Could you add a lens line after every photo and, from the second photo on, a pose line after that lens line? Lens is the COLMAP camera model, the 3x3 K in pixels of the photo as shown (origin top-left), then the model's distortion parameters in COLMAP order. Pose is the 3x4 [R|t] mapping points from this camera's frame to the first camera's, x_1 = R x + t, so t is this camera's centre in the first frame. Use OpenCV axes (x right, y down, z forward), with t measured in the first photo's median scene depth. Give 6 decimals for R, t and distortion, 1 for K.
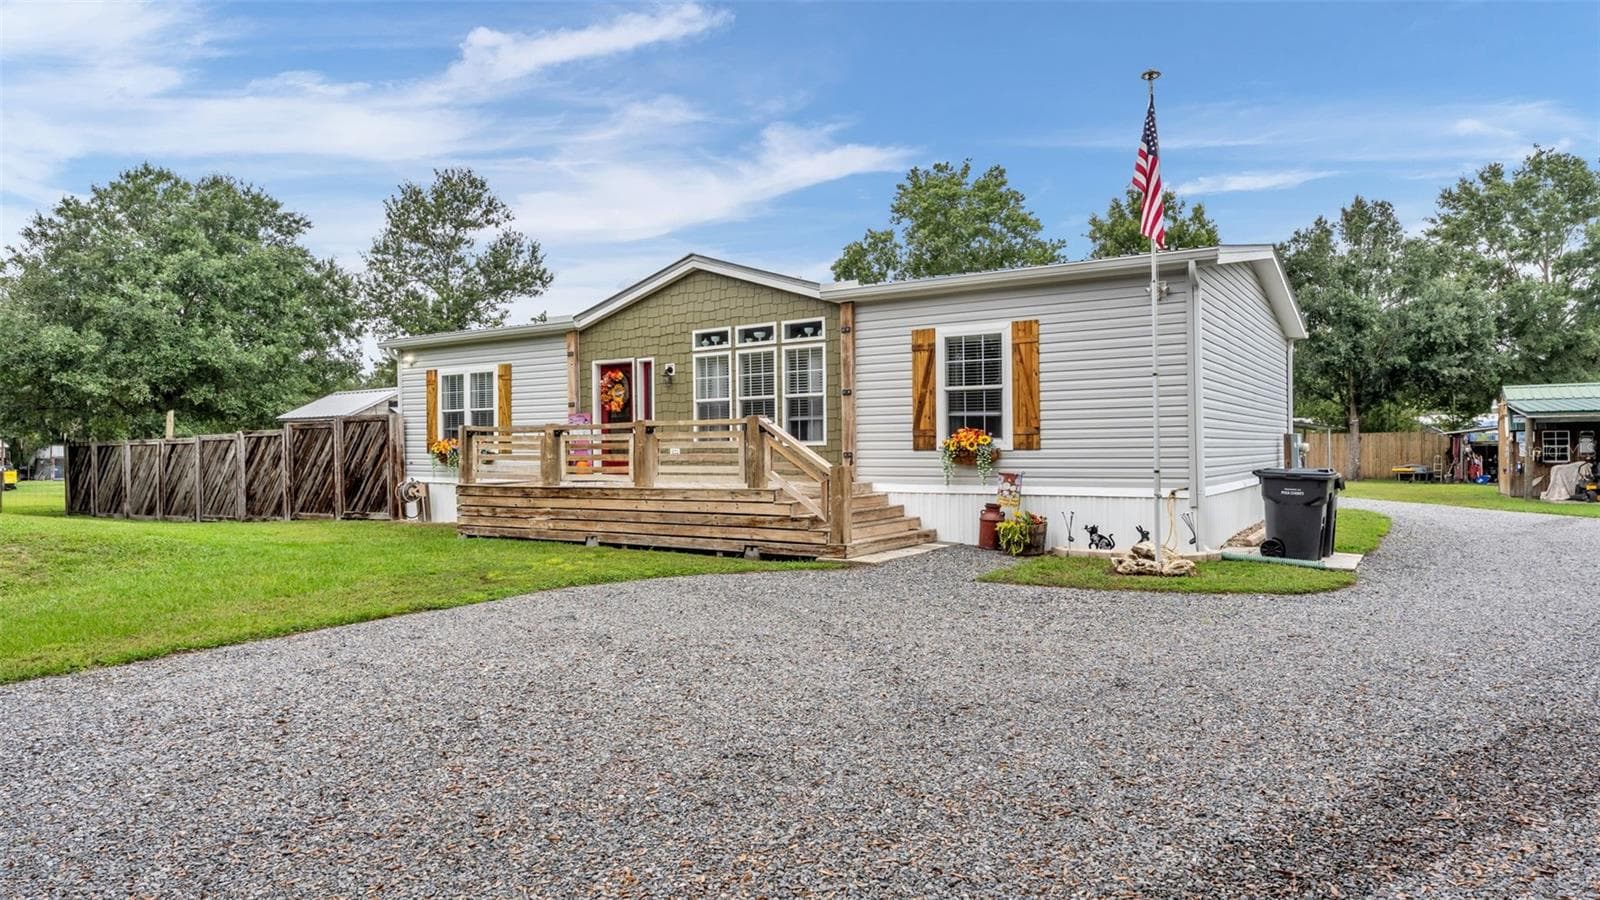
lens RADIAL K [[958.5, 0, 800.0], [0, 958.5, 450.0], [0, 0, 1]] dist [0.000561, -0.001355]
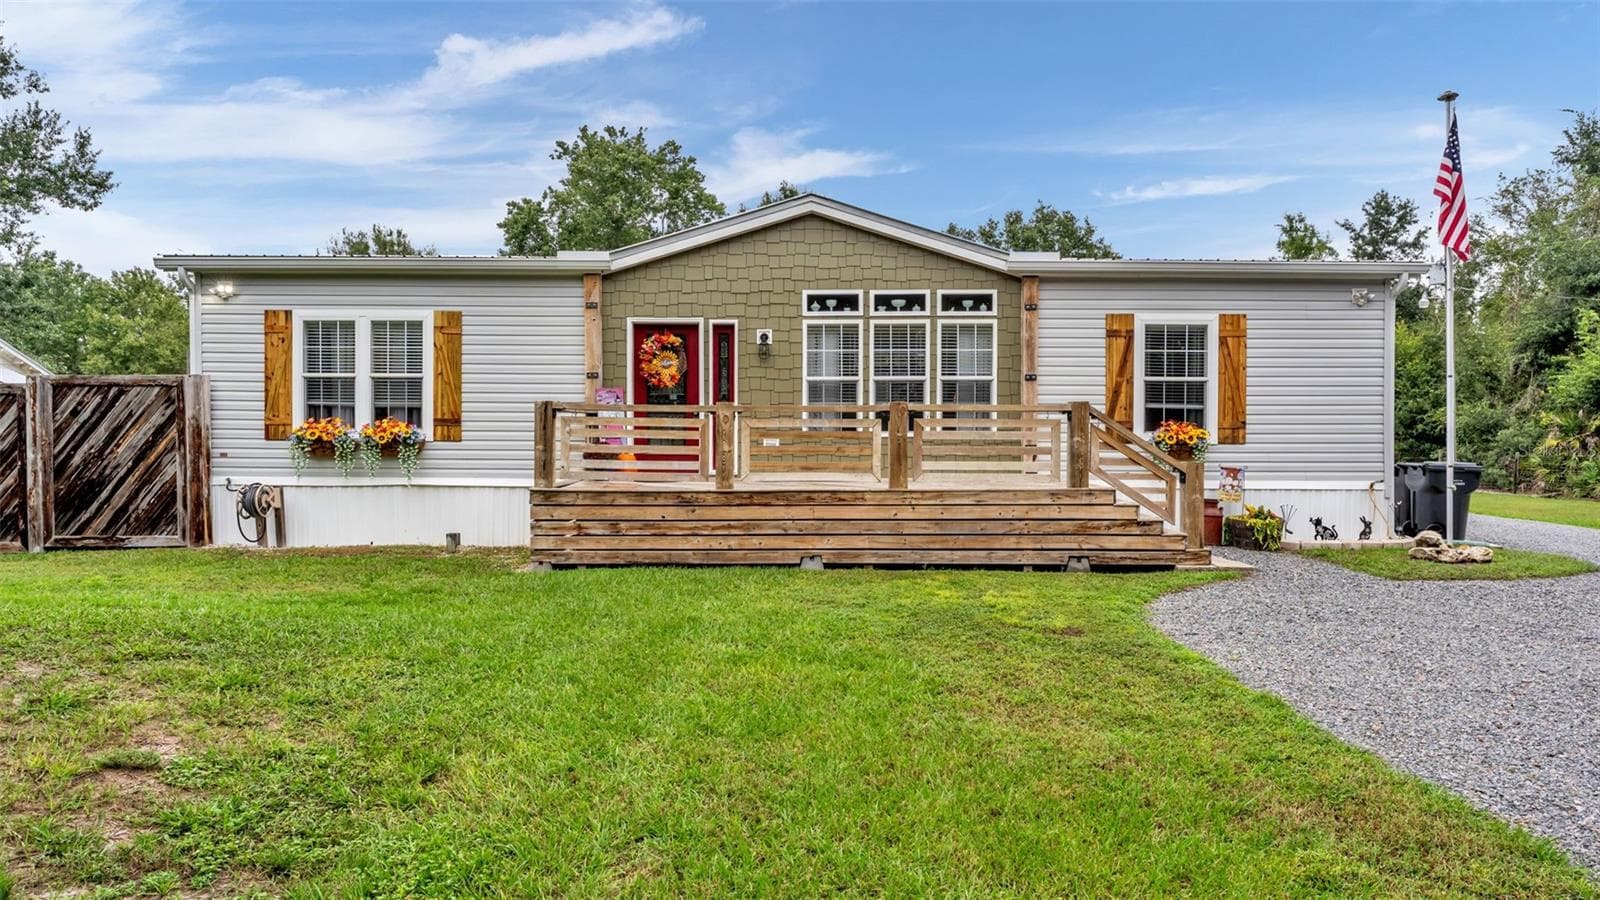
lens RADIAL K [[958.5, 0, 800.0], [0, 958.5, 450.0], [0, 0, 1]] dist [0.000561, -0.001355]
pose [[0.833676, 0.002582, 0.552248, -0.593415], [-0.009889, 0.999899, 0.010253, 0.000195], [-0.552166, -0.014009, 0.833617, 0.359054]]
